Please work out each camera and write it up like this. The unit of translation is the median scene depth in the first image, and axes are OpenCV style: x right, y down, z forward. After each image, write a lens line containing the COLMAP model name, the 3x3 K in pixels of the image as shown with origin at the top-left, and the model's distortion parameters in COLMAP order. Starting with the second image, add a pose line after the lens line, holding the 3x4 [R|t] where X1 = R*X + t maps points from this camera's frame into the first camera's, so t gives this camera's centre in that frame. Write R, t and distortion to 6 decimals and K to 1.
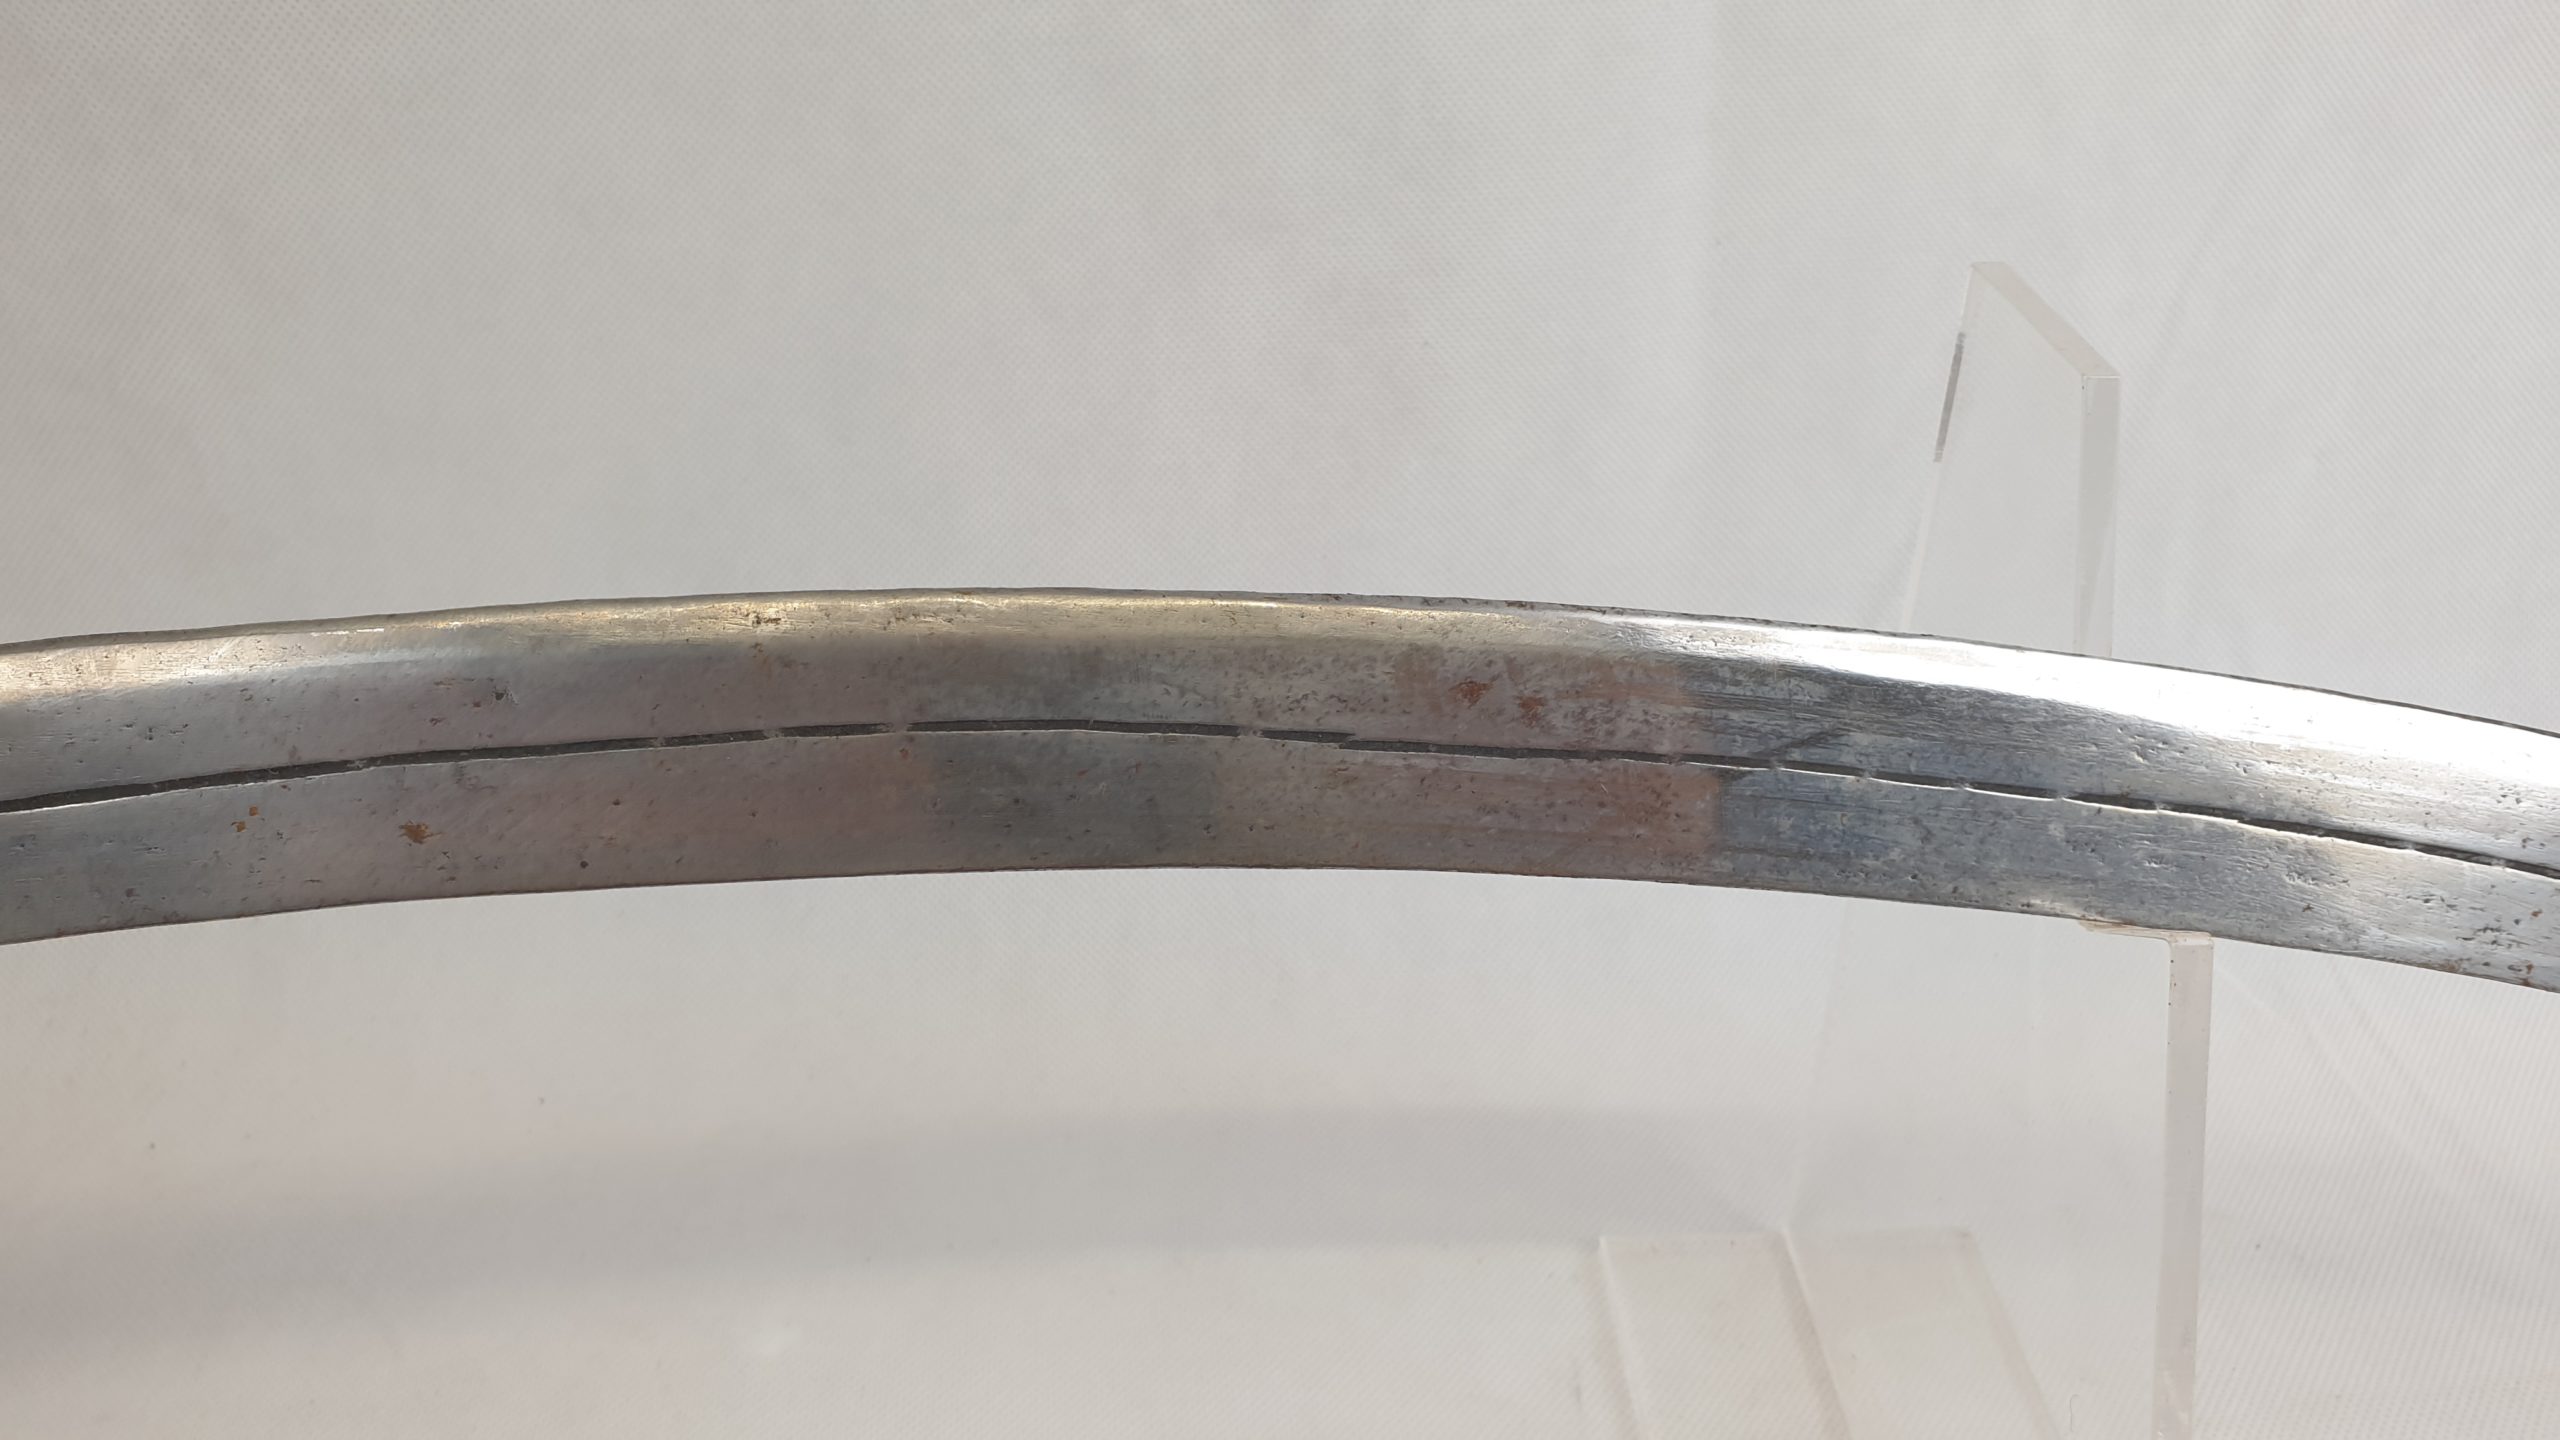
lens RADIAL K [[1984.9, 0, 1299.9], [0, 1984.9, 673.5], [0, 0, 1]] dist [0.025123, -0.052286]
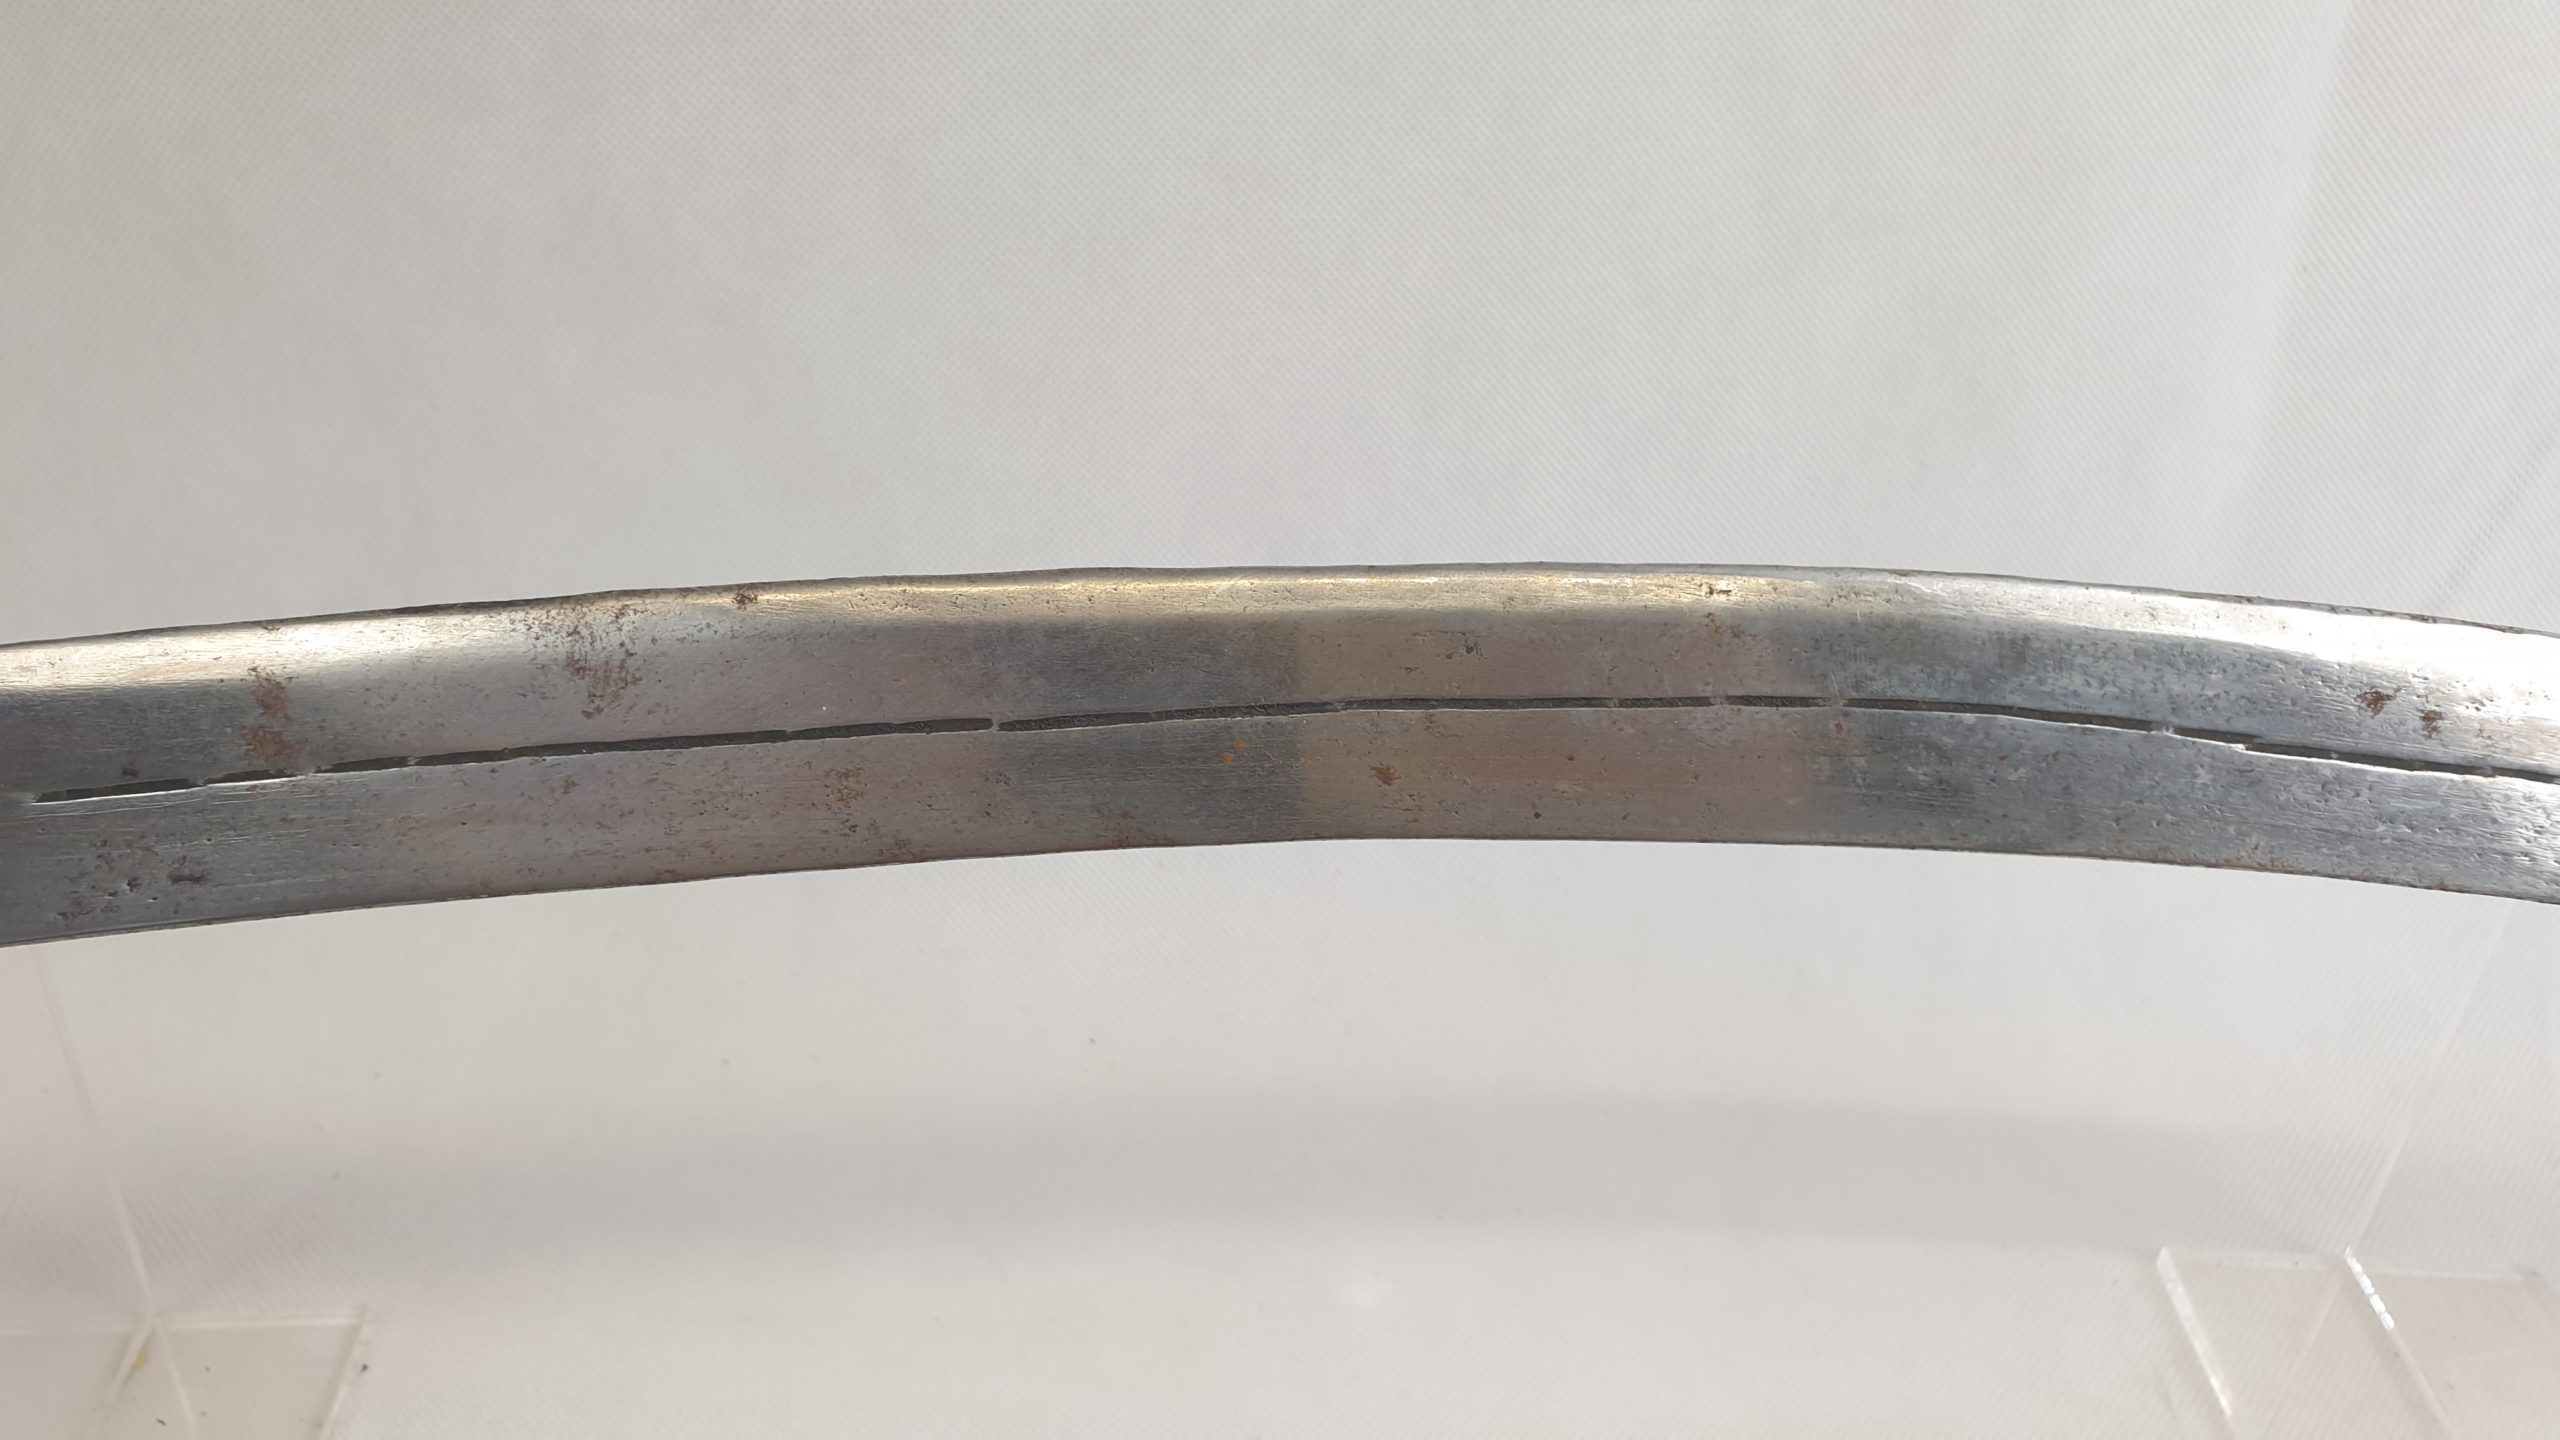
lens RADIAL K [[1984.9, 0, 1267.2], [0, 1984.9, 701.2], [0, 0, 1]] dist [0.025123, -0.052286]
pose [[0.996883, 0.060039, -0.051175, -0.421336], [-0.059249, 0.998102, 0.016815, 0.025510], [0.052087, -0.013730, 0.998548, -0.042404]]
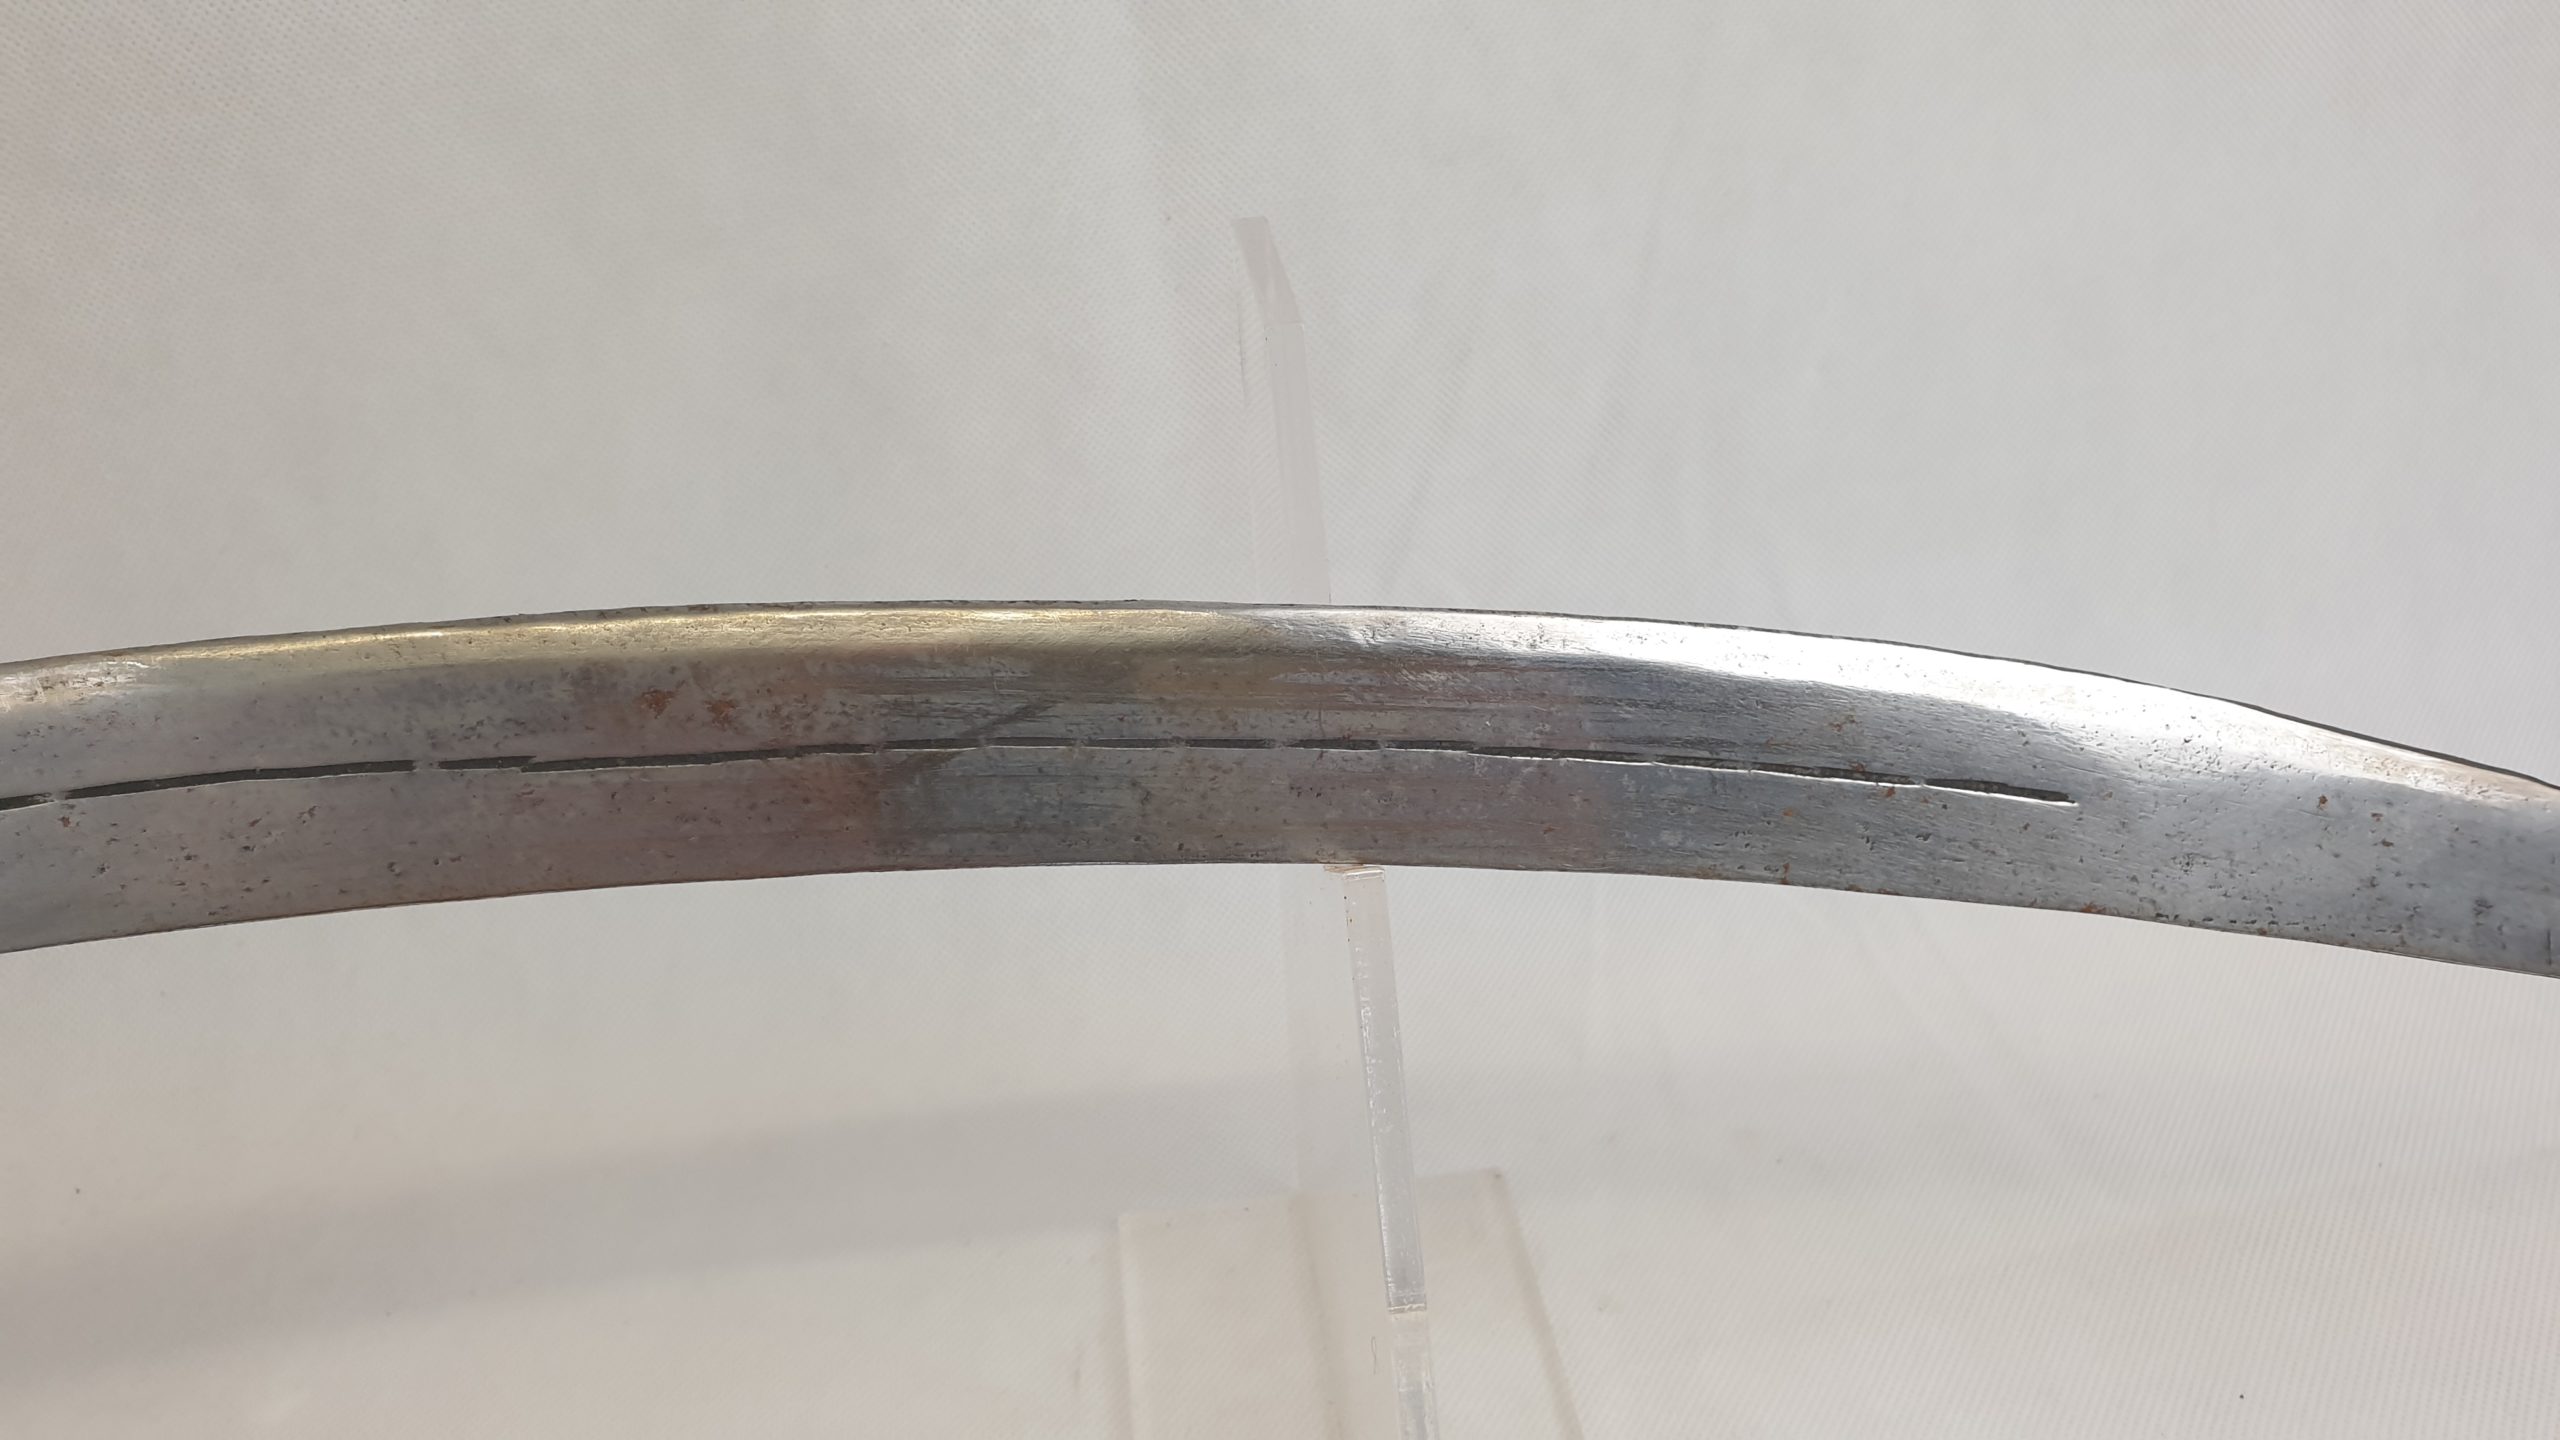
lens RADIAL K [[1984.9, 0, 1261.4], [0, 1984.9, 683.0], [0, 0, 1]] dist [0.025123, -0.052286]
pose [[0.994991, -0.099443, 0.010218, 0.377063], [0.099360, 0.995017, 0.008301, 0.021706], [-0.010992, -0.007244, 0.999913, -0.004866]]
